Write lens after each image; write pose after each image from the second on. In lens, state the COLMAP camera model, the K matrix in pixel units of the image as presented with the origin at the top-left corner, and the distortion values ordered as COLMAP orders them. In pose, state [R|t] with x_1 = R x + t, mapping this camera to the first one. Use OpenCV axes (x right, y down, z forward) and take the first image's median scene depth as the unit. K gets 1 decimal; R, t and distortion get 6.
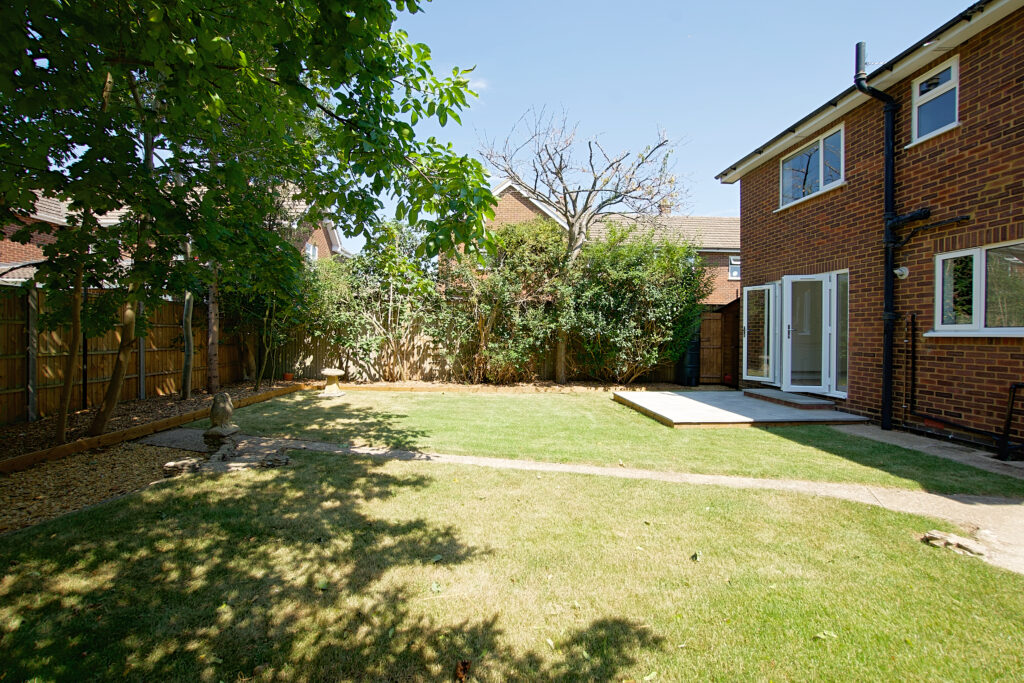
lens RADIAL K [[451.0, 0, 510.5], [0, 451.0, 336.3], [0, 0, 1]] dist [-0.062912, 0.021579]
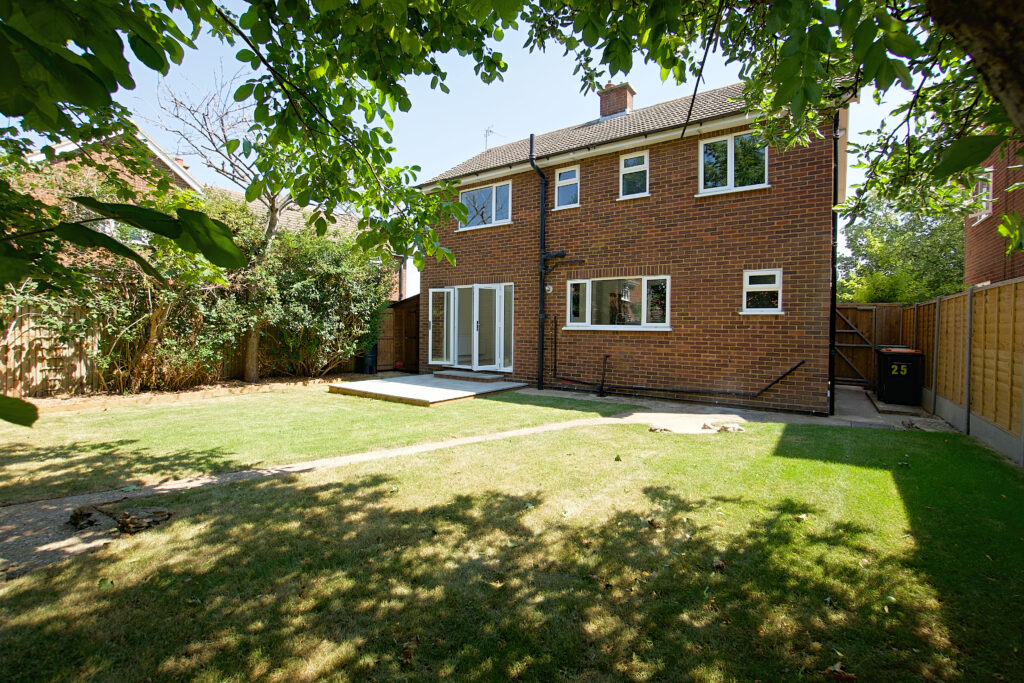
lens RADIAL K [[451.0, 0, 510.5], [0, 451.0, 336.3], [0, 0, 1]] dist [-0.062912, 0.021579]
pose [[0.628286, -0.018628, 0.777760, -0.480445], [0.000748, 0.999727, 0.023340, -0.013997], [-0.777982, -0.014082, 0.628128, 0.080830]]
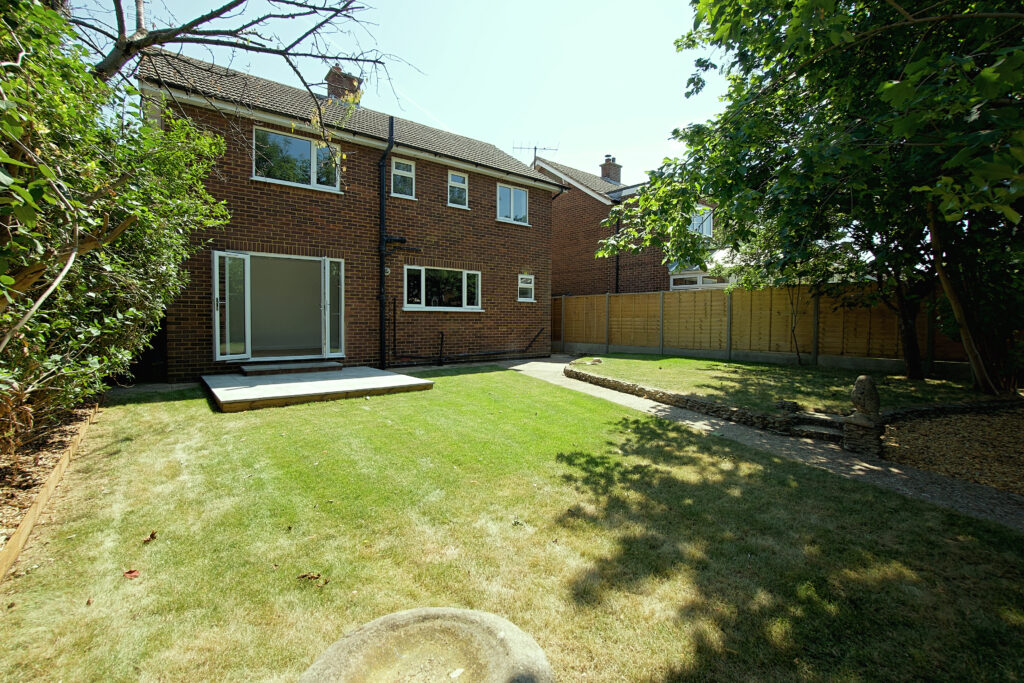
lens RADIAL K [[451.0, 0, 510.5], [0, 451.0, 336.3], [0, 0, 1]] dist [-0.062912, 0.021579]
pose [[-0.574311, -0.034452, 0.817912, -0.767455], [0.002242, 0.999044, 0.043656, 0.025387], [-0.818634, 0.026906, -0.573685, 1.652568]]
